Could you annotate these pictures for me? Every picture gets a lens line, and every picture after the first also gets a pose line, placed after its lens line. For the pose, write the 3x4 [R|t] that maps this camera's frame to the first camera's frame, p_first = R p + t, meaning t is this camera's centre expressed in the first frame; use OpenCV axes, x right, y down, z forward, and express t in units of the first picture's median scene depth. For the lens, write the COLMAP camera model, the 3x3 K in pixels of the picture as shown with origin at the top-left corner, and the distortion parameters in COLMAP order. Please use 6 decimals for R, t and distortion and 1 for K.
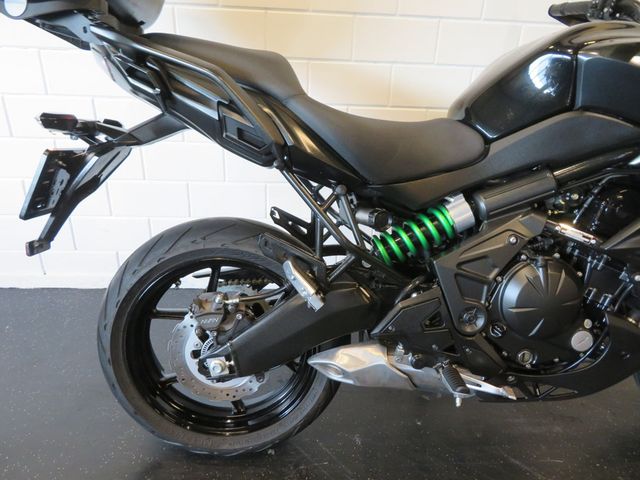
lens RADIAL K [[452.7, 0, 320.0], [0, 452.7, 240.0], [0, 0, 1]] dist [-0.005817, -0.003114]
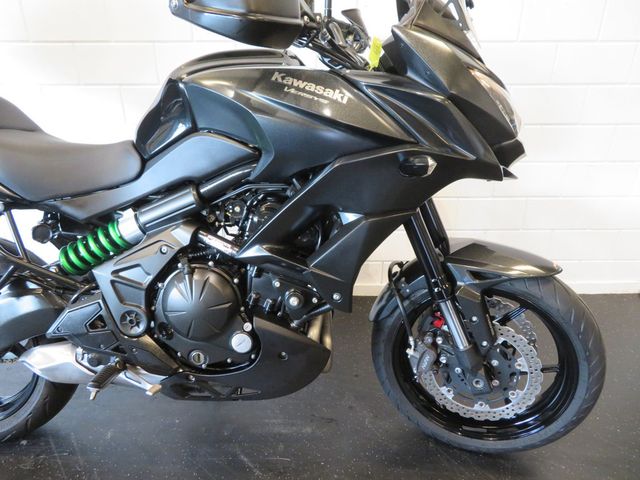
lens RADIAL K [[452.7, 0, 320.0], [0, 452.7, 240.0], [0, 0, 1]] dist [-0.005817, -0.003114]
pose [[0.996499, -0.011965, -0.082743, 0.857152], [0.010447, 0.999770, -0.018745, 0.000705], [0.082948, 0.017815, 0.996395, -0.062481]]
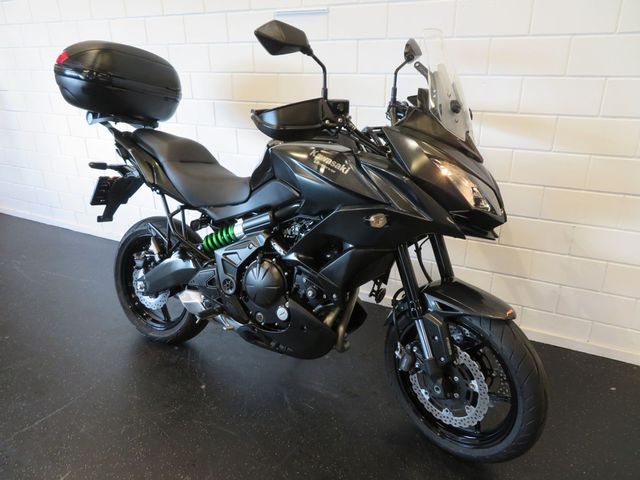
lens RADIAL K [[452.7, 0, 320.0], [0, 452.7, 240.0], [0, 0, 1]] dist [-0.005817, -0.003114]
pose [[0.848974, 0.148165, -0.507238, 1.506195], [-0.179326, 0.983706, -0.012799, -0.048953], [0.497077, 0.101827, 0.861711, -0.403259]]
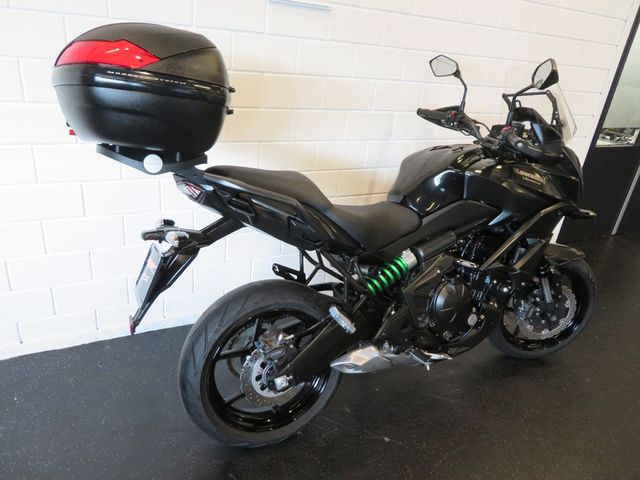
lens RADIAL K [[452.7, 0, 320.0], [0, 452.7, 240.0], [0, 0, 1]] dist [-0.005817, -0.003114]
pose [[0.914740, -0.119626, 0.385927, -0.643241], [0.111509, 0.992813, 0.043440, -0.242231], [-0.388350, 0.003298, 0.921506, -0.438473]]
